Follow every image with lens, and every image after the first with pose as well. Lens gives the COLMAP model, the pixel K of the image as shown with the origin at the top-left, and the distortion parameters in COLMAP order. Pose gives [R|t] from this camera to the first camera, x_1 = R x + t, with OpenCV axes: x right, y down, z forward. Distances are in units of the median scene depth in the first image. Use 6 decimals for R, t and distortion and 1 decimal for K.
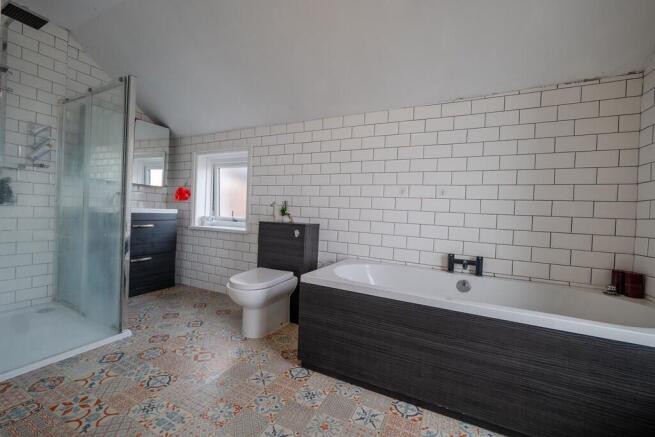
lens RADIAL K [[271.9, 0, 325.6], [0, 271.9, 212.5], [0, 0, 1]] dist [-0.000460, -0.000079]
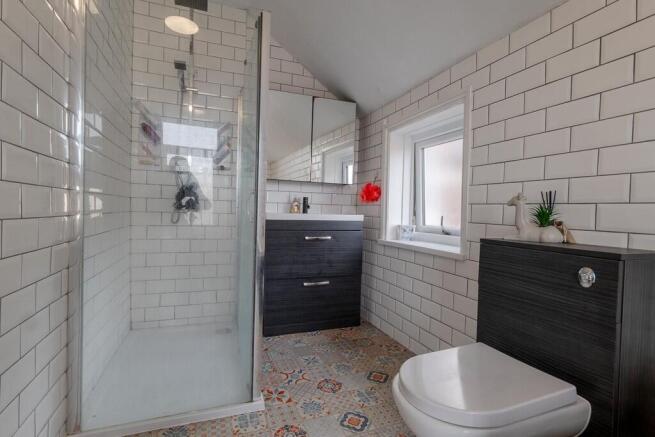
lens RADIAL K [[322.4, 0, 327.5], [0, 322.4, 218.5], [0, 0, 1]] dist [-0.000544, -0.000098]
pose [[0.725521, -0.005764, -0.688176, -0.047702], [0.004131, 0.999983, -0.004020, 0.000121], [0.688188, 0.000074, 0.725533, 0.354399]]
